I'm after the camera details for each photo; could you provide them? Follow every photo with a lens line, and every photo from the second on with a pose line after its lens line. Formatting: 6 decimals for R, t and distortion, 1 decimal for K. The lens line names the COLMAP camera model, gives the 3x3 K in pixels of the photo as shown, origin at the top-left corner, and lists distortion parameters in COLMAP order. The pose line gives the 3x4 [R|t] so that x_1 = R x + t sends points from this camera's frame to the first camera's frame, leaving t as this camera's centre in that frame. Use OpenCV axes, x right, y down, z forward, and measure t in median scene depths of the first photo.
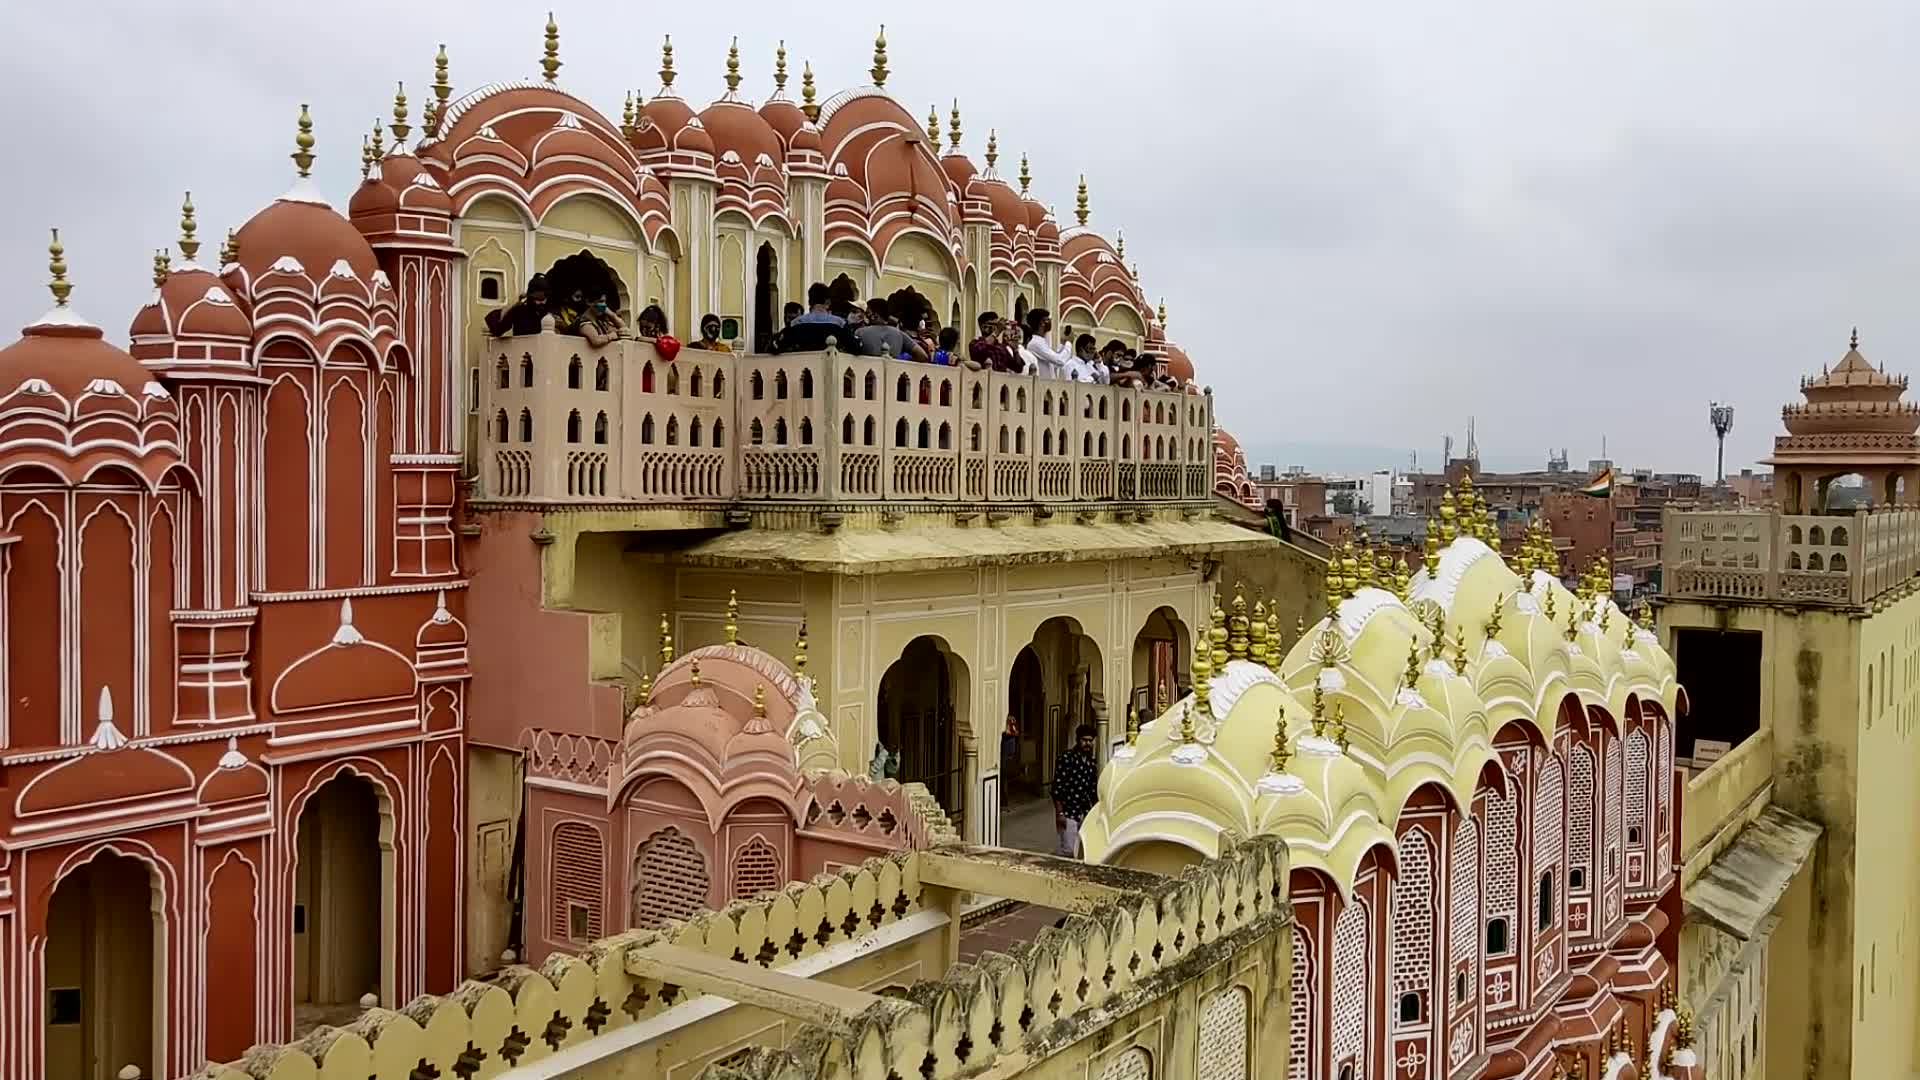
lens RADIAL K [[1567.9, 0, 914.3], [0, 1567.9, 543.0], [0, 0, 1]] dist [0.040564, 0.003032]
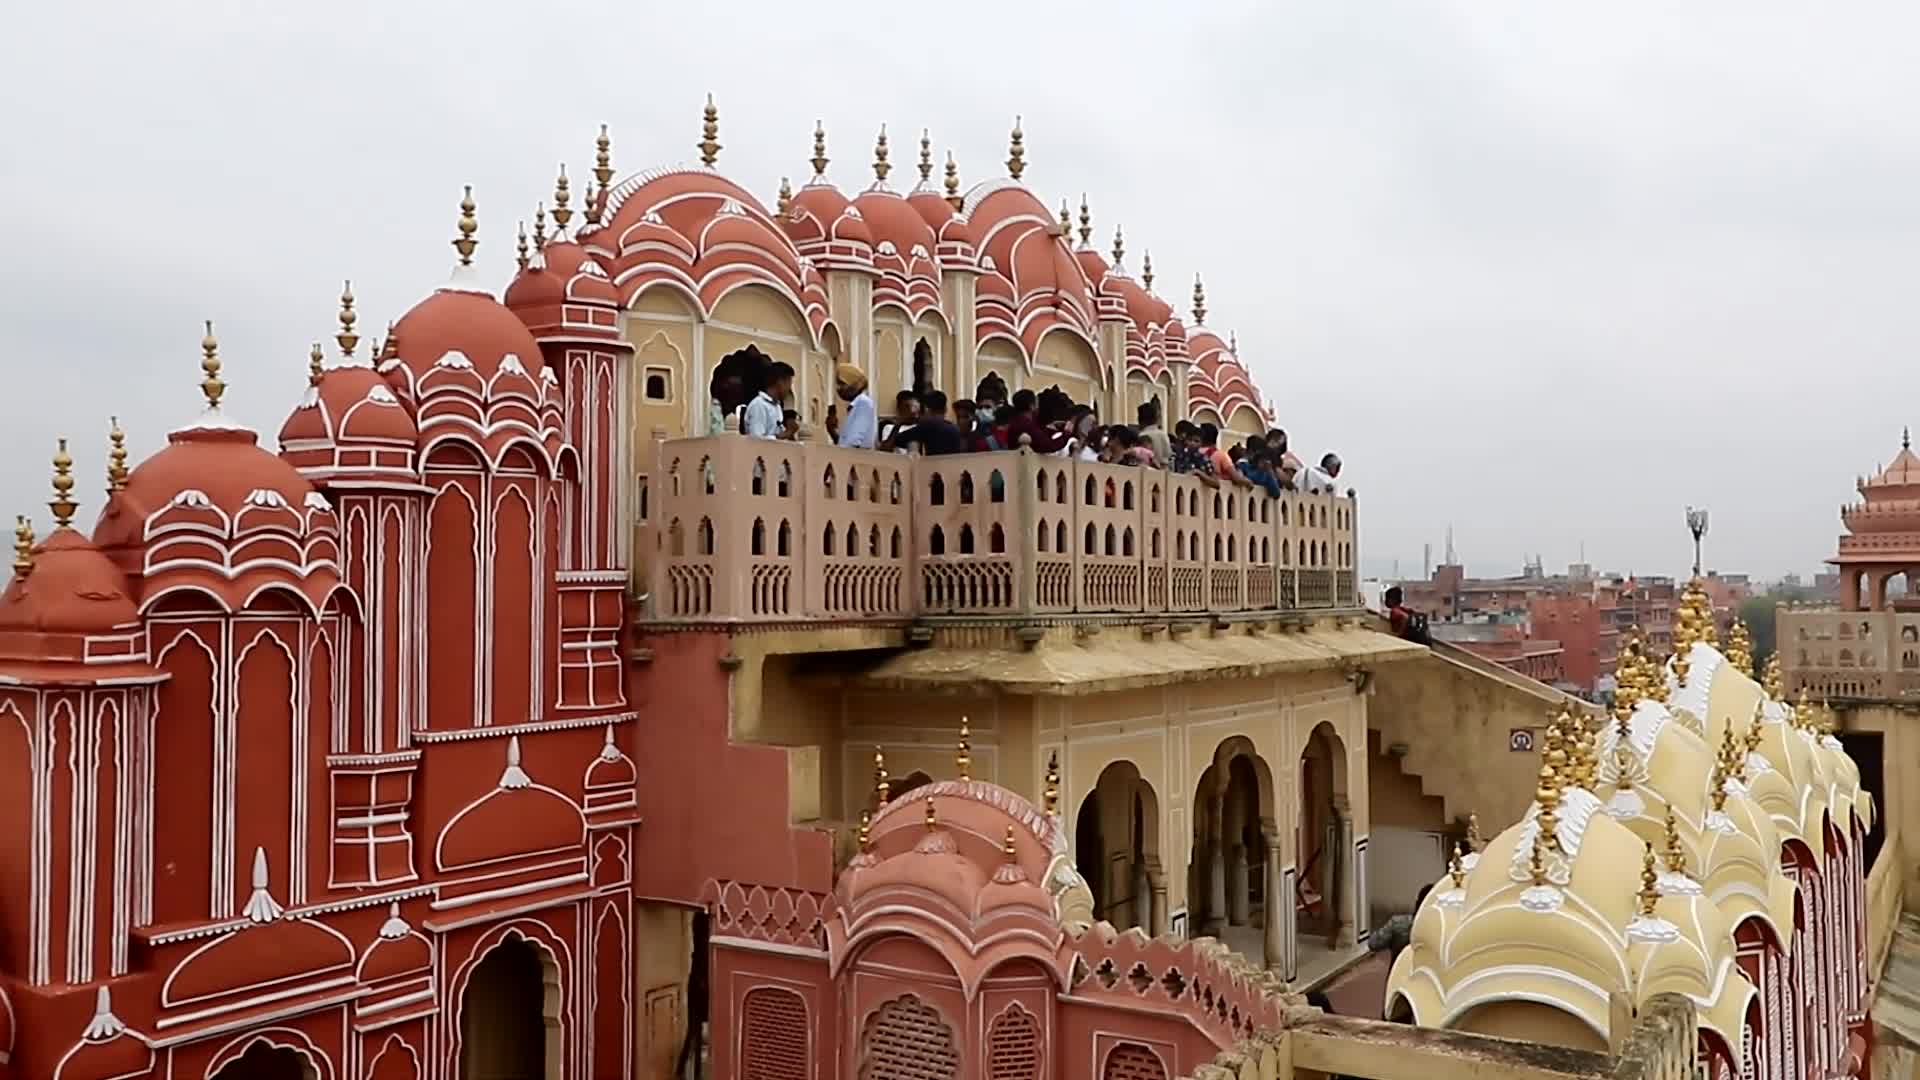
lens RADIAL K [[1541.7, 0, 949.4], [0, 1541.7, 542.6], [0, 0, 1]] dist [0.007480, -0.000009]
pose [[0.998654, -0.016397, 0.049198, -0.150967], [0.020003, 0.997078, -0.073728, -0.003806], [-0.047845, 0.074613, 0.996064, 0.119753]]
